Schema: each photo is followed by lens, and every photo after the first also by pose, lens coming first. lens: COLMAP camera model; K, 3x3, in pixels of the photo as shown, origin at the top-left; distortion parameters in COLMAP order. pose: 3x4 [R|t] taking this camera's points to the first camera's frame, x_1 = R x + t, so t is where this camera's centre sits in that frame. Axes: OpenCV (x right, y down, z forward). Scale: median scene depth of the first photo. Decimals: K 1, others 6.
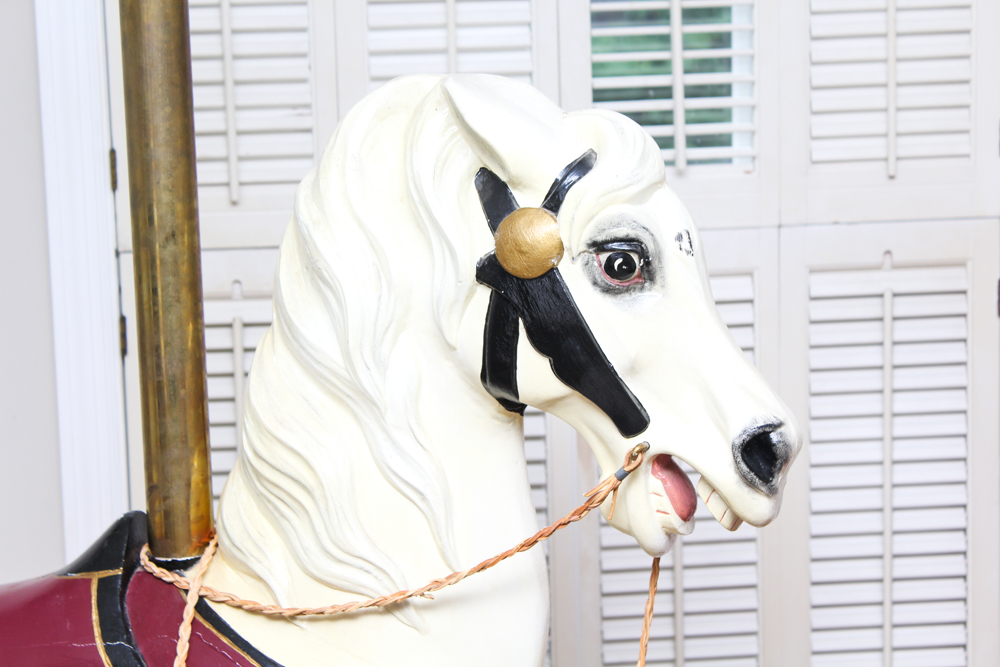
lens RADIAL K [[2449.0, 0, 467.4], [0, 2449.0, 341.1], [0, 0, 1]] dist [0.108738, 0.000000]
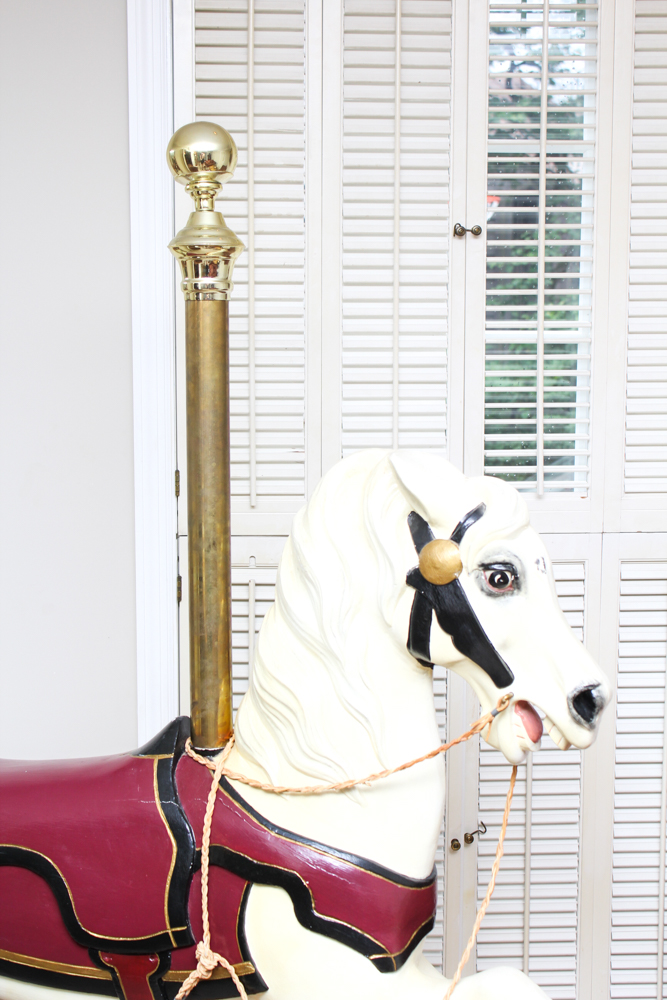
lens RADIAL K [[1583.3, 0, 325.2], [0, 1583.3, 490.3], [0, 0, 1]] dist [-0.030160, 0.000000]
pose [[0.998248, 0.035889, -0.047039, -0.002364], [-0.037260, 0.998896, -0.028612, -0.051270], [0.045961, 0.030315, 0.998483, -0.010013]]
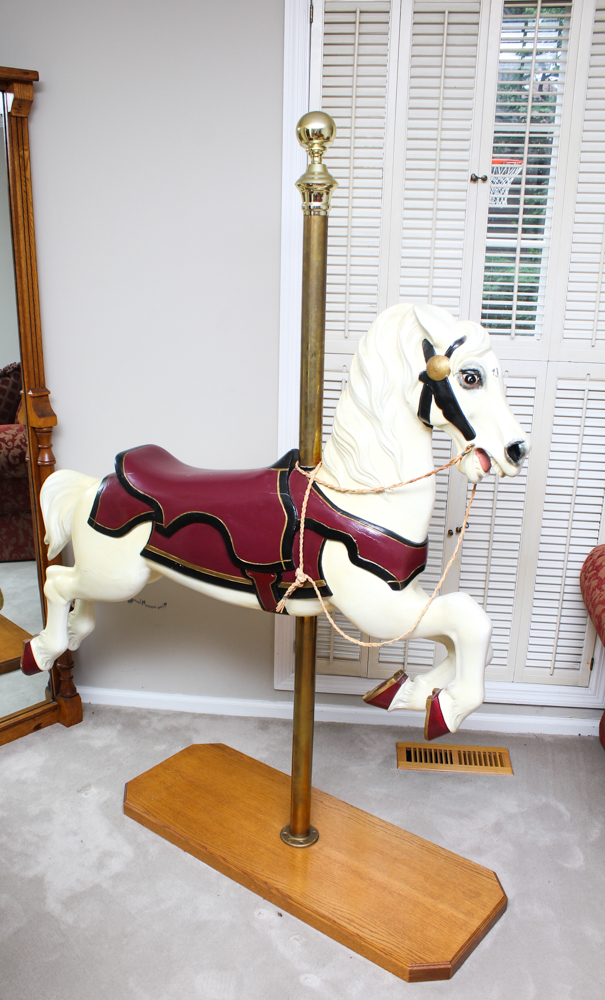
lens RADIAL K [[929.7, 0, 255.6], [0, 929.7, 526.3], [0, 0, 1]] dist [-0.105931, 0.000000]
pose [[0.973055, 0.107838, -0.203799, 0.053208], [-0.071108, 0.981156, 0.179657, -0.035557], [0.219332, -0.160325, 0.962387, -0.076543]]
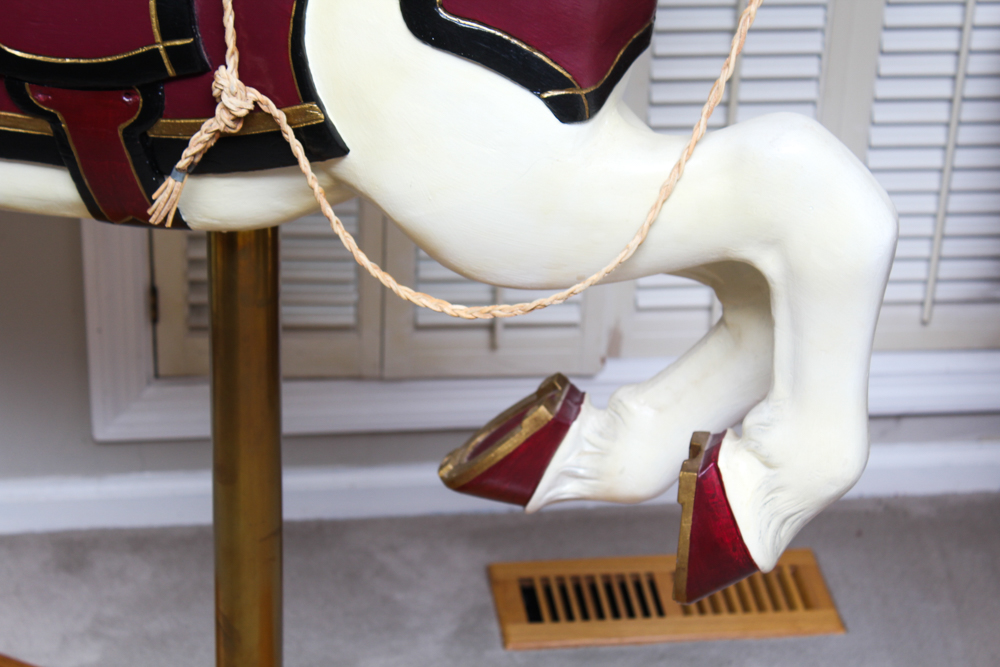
lens RADIAL K [[2313.6, 0, 441.4], [0, 2313.6, 325.6], [0, 0, 1]] dist [0.109017, 0.000000]
pose [[0.997930, 0.047289, 0.043574, -0.073645], [-0.059159, 0.940744, 0.333917, 0.025224], [-0.025202, -0.335804, 0.941595, 0.224981]]
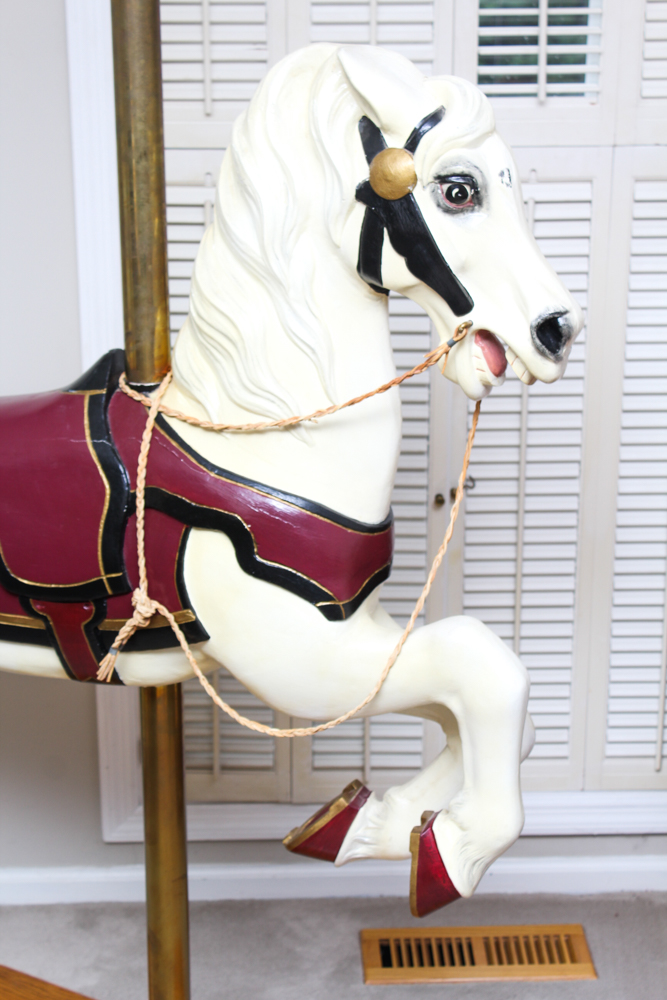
lens RADIAL K [[1943.2, 0, 322.4], [0, 1943.2, 513.5], [0, 0, 1]] dist [0.065363, 0.000000]
pose [[0.996624, 0.050283, -0.064900, 0.063287], [-0.038044, 0.983355, 0.177665, -0.043109], [0.072753, -0.174596, 0.981949, -0.118107]]
